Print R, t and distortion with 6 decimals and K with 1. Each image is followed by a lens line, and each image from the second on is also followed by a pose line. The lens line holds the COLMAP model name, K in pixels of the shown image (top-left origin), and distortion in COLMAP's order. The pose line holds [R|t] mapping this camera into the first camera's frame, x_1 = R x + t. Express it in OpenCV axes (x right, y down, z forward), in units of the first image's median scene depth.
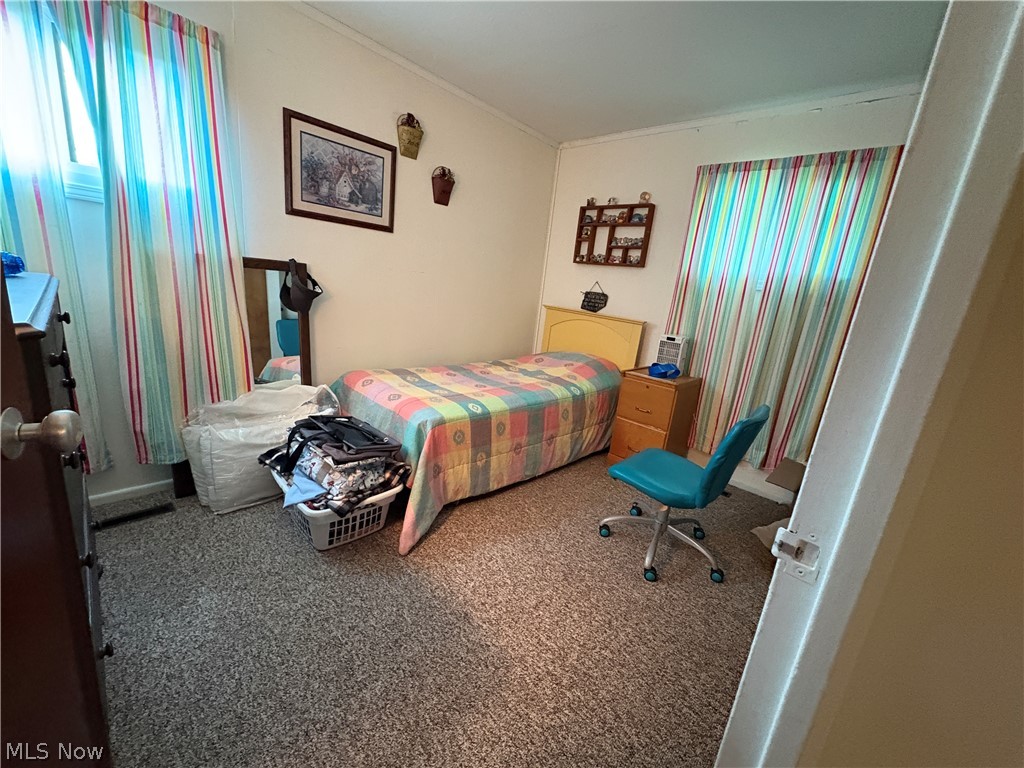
lens RADIAL K [[404.1, 0, 512.0], [0, 404.1, 384.0], [0, 0, 1]] dist [0.000484, 0.000090]
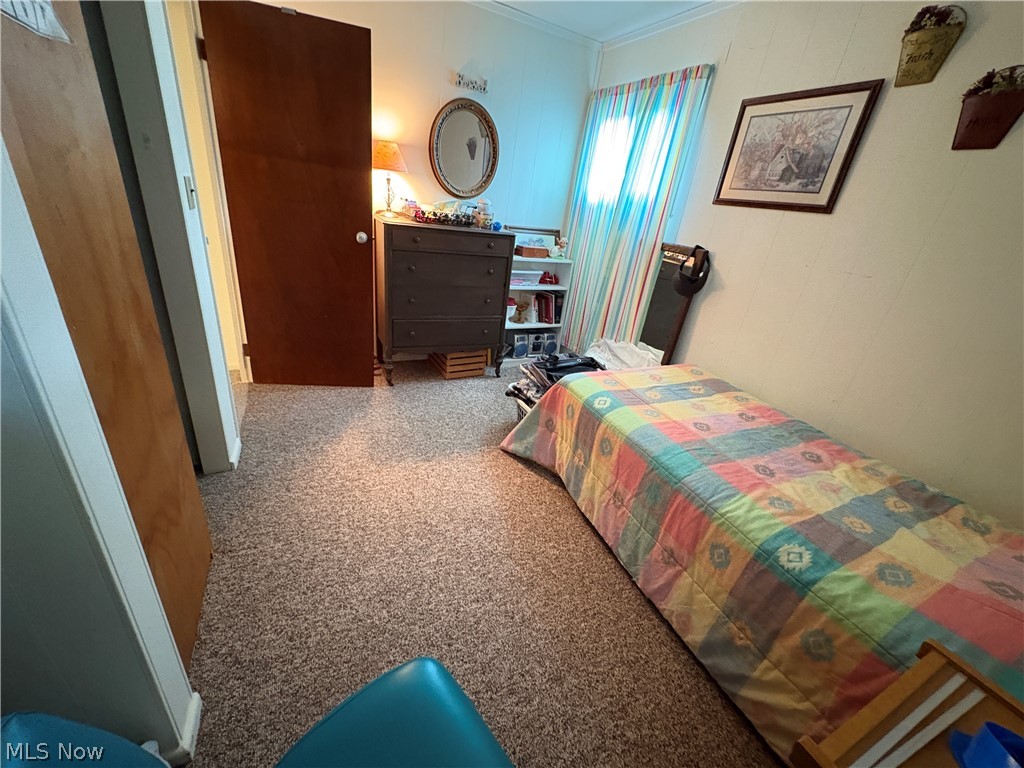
lens RADIAL K [[410.2, 0, 517.7], [0, 410.2, 385.3], [0, 0, 1]] dist [0.001342, -0.000007]
pose [[-0.321456, 0.247903, -0.913899, 0.671434], [-0.392445, 0.843457, 0.366834, -0.196049], [0.861773, 0.476576, -0.173846, 0.902850]]
